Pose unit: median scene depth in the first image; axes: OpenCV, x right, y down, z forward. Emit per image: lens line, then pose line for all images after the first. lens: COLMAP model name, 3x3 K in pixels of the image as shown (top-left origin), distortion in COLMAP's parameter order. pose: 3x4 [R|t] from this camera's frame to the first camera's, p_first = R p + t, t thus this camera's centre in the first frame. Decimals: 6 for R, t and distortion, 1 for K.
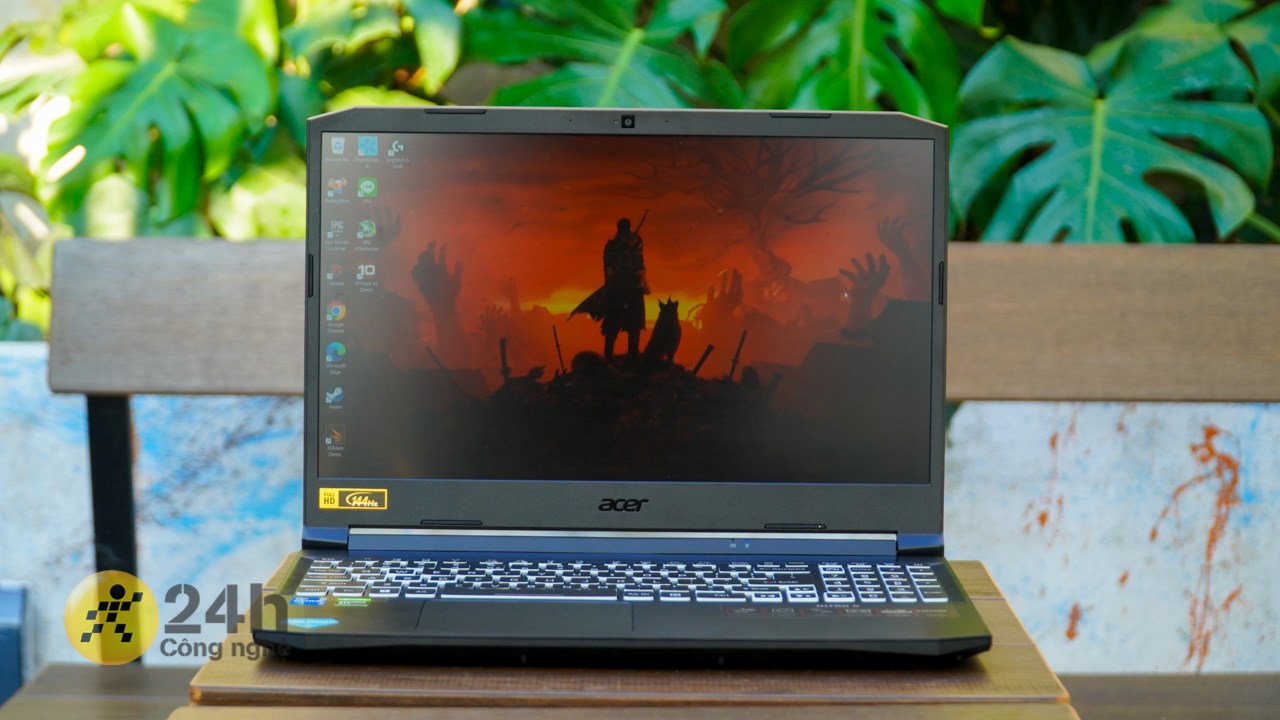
lens RADIAL K [[3629.4, 0, 640.0], [0, 3629.4, 360.0], [0, 0, 1]] dist [-0.127040, -0.179574]
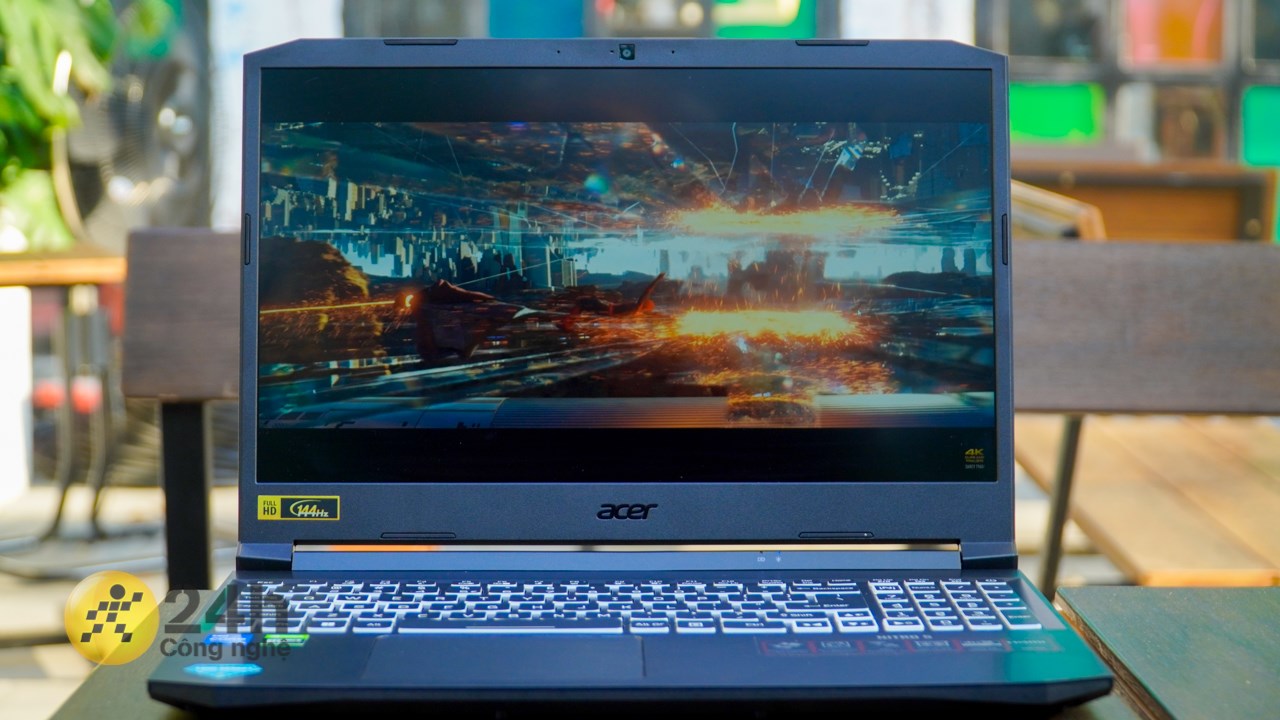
lens RADIAL K [[2794.0, 0, 640.0], [0, 2794.0, 360.0], [0, 0, 1]] dist [-0.118429, -0.264892]
pose [[0.999911, -0.012019, 0.005837, -0.005156], [0.012101, 0.999825, -0.014246, 0.015251], [-0.005665, 0.014315, 0.999881, 0.381430]]
